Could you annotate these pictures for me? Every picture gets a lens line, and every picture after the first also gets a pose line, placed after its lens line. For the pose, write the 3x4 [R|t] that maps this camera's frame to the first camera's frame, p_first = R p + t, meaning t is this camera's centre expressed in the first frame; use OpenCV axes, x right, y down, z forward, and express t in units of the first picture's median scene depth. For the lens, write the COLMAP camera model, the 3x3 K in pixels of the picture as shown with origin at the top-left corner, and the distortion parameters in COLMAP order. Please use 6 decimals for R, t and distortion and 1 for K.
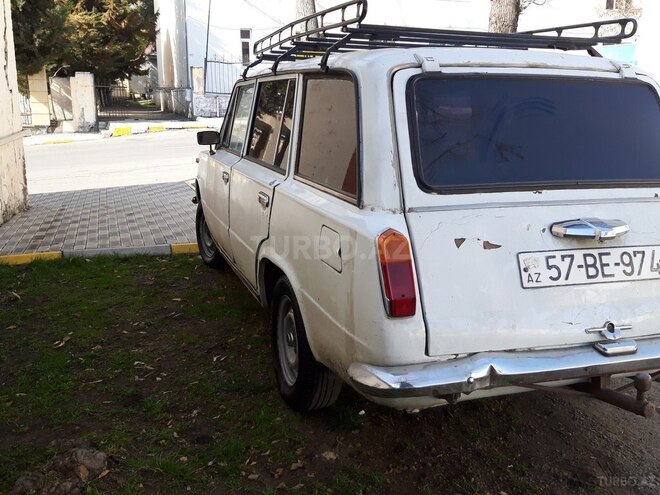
lens RADIAL K [[596.2, 0, 328.4], [0, 596.2, 244.3], [0, 0, 1]] dist [0.073224, -0.157022]
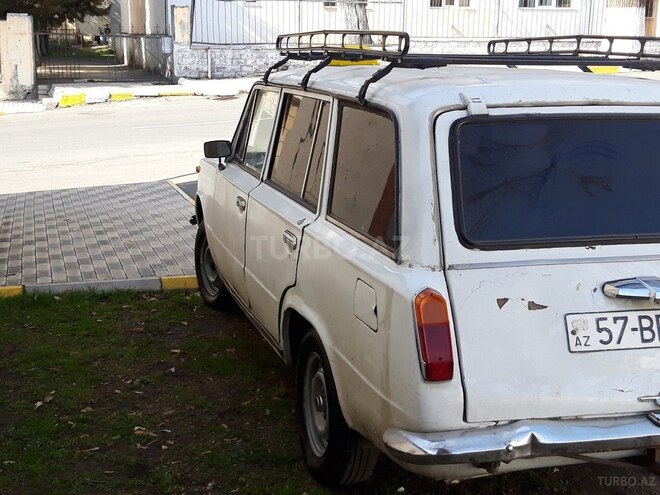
lens RADIAL K [[871.8, 0, 342.2], [0, 871.8, 247.7], [0, 0, 1]] dist [0.077526, -0.079601]
pose [[0.999490, 0.011725, -0.029702, 0.005917], [-0.012365, 0.999694, -0.021447, -0.054308], [0.029441, 0.021803, 0.999329, -0.371691]]
